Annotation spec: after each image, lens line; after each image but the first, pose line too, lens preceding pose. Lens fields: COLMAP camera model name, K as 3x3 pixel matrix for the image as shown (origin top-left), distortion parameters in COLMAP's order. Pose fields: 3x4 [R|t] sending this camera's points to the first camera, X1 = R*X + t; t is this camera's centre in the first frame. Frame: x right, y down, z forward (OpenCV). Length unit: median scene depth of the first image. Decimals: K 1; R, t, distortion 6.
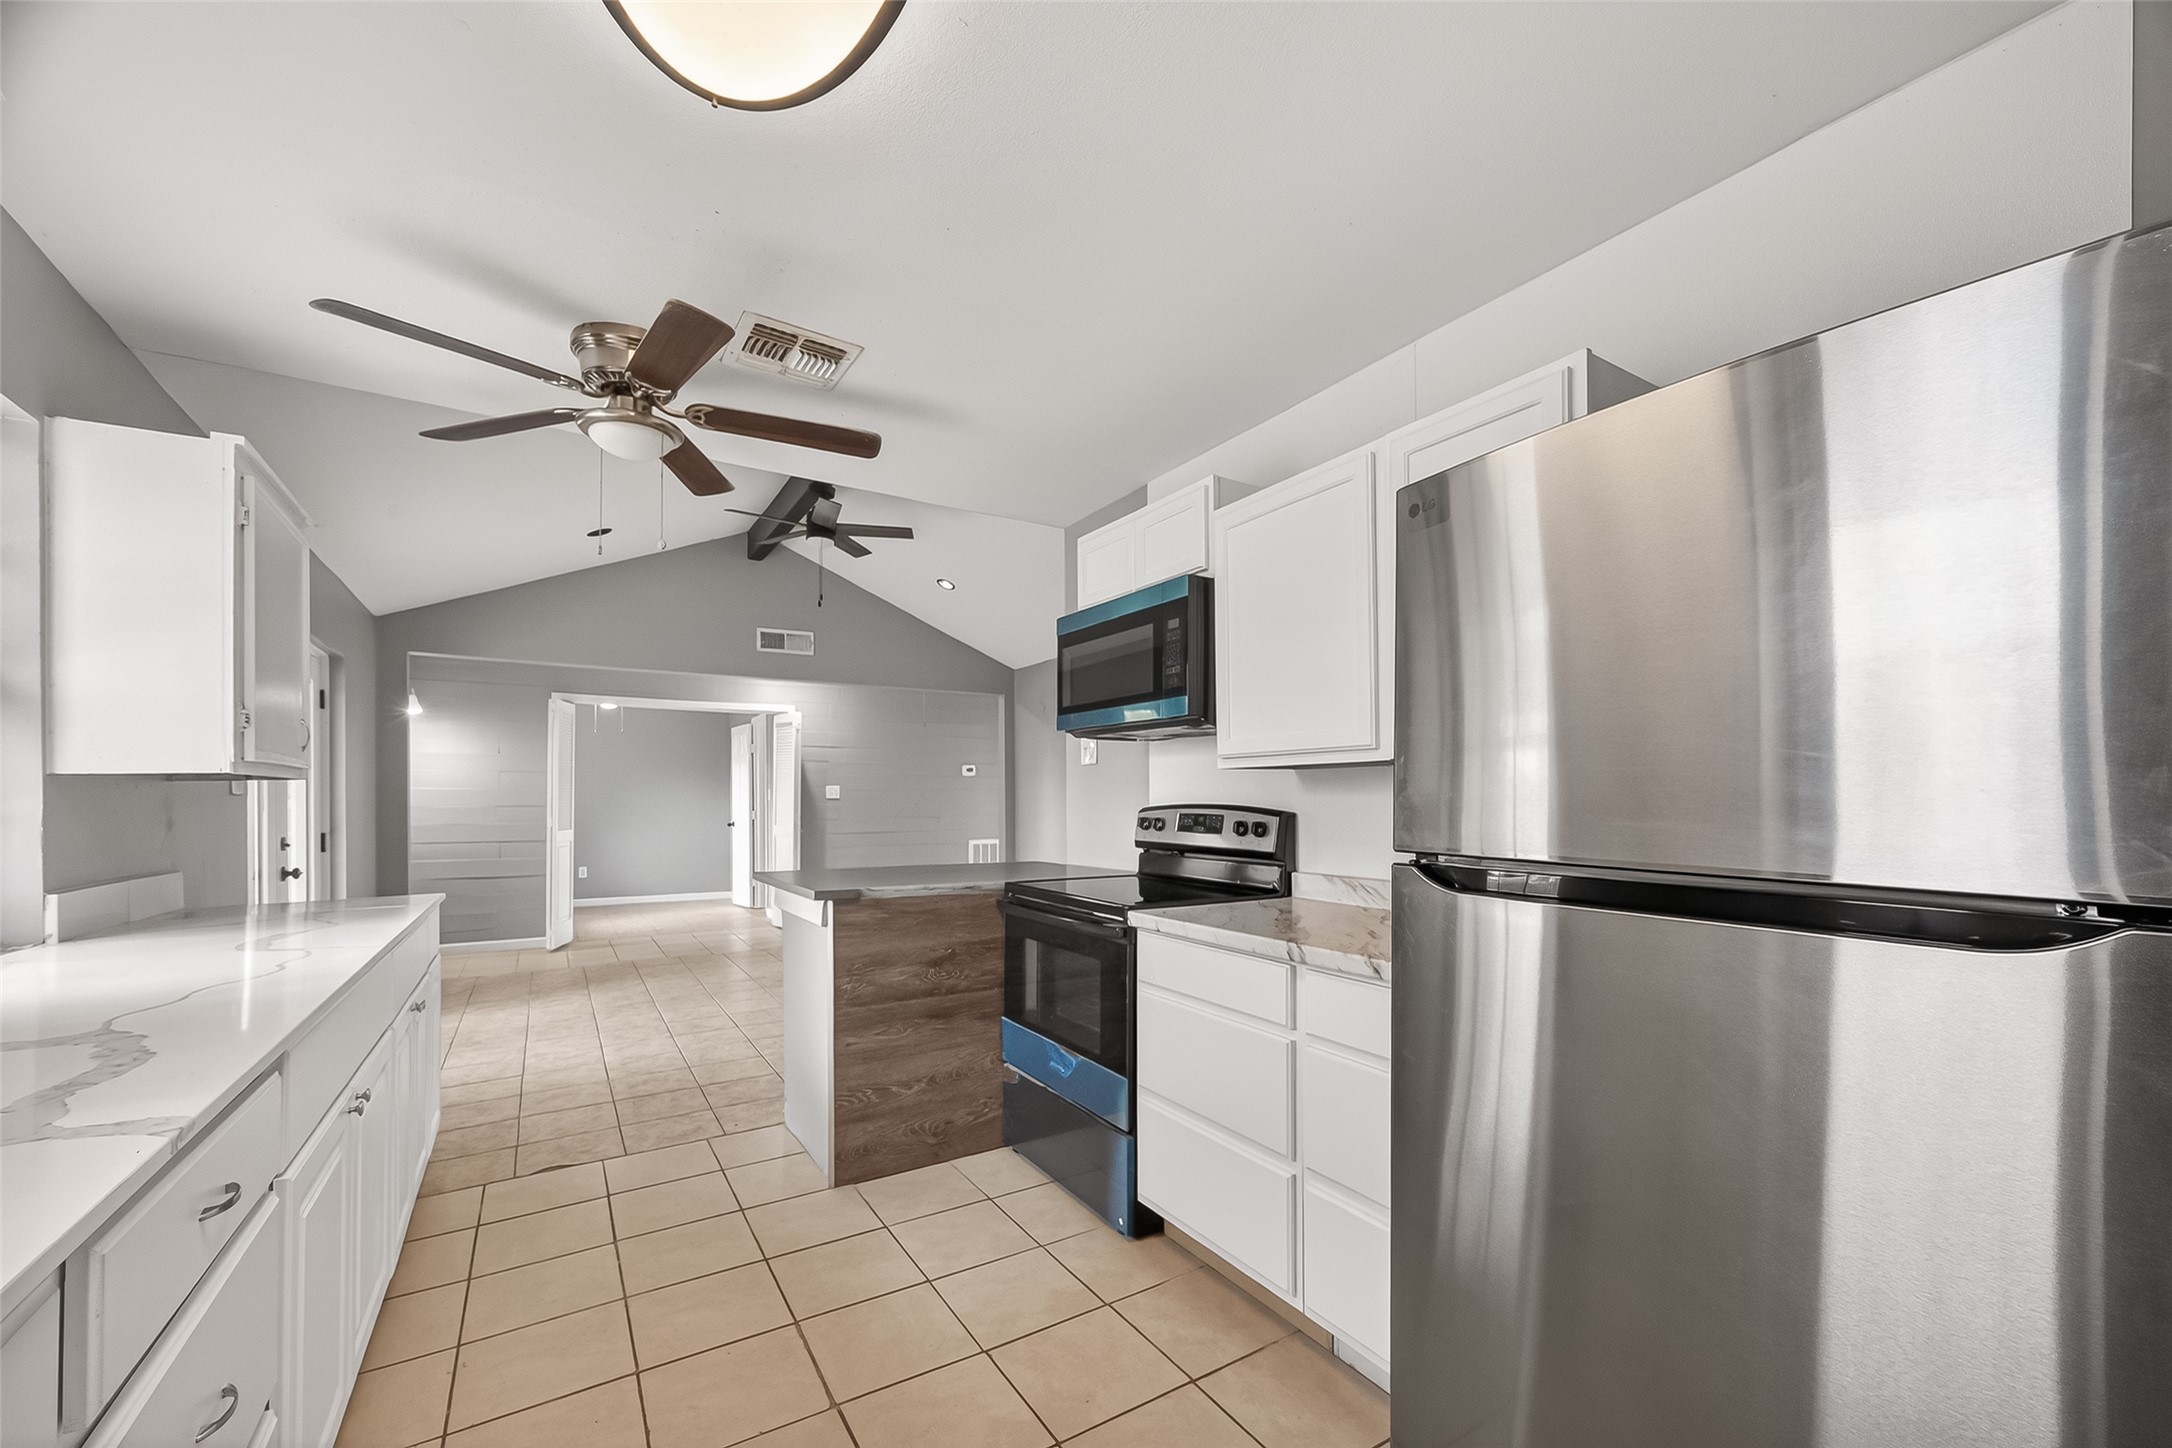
lens RADIAL K [[852.5, 0, 1102.6], [0, 852.5, 779.5], [0, 0, 1]] dist [0.009202, 0.000000]
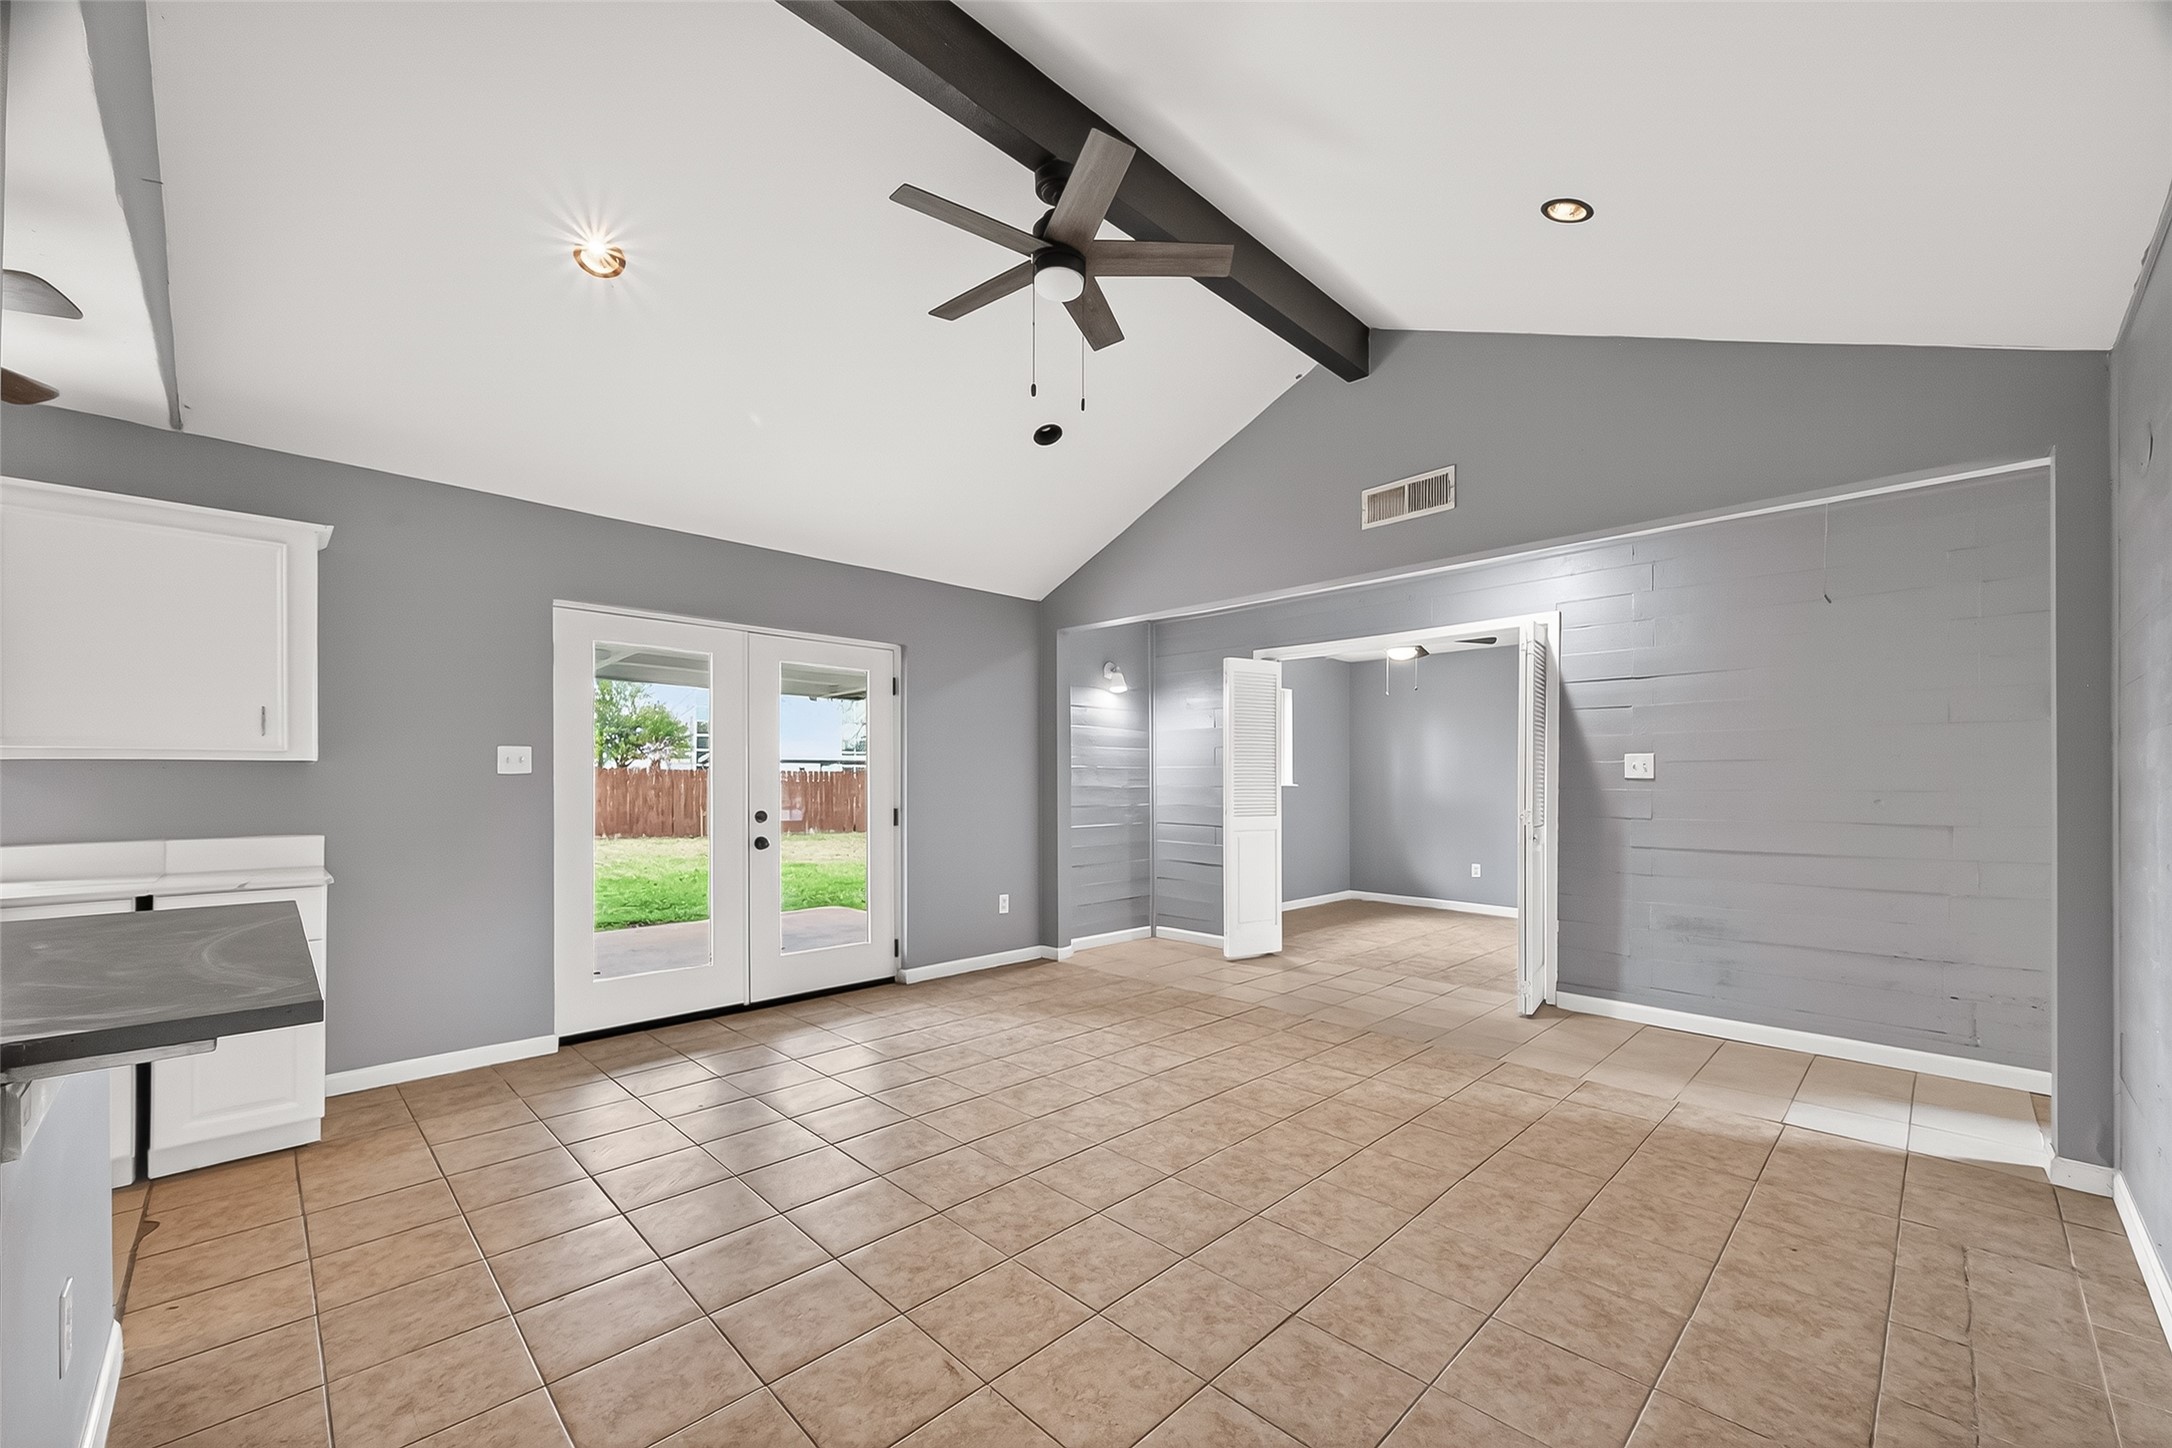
lens RADIAL K [[852.5, 0, 1102.6], [0, 852.5, 779.5], [0, 0, 1]] dist [0.009202, 0.000000]
pose [[0.214276, 0.000925, -0.976773, 0.146740], [0.023825, 0.999697, 0.006173, 0.017670], [0.976482, -0.024594, 0.214189, 0.711692]]
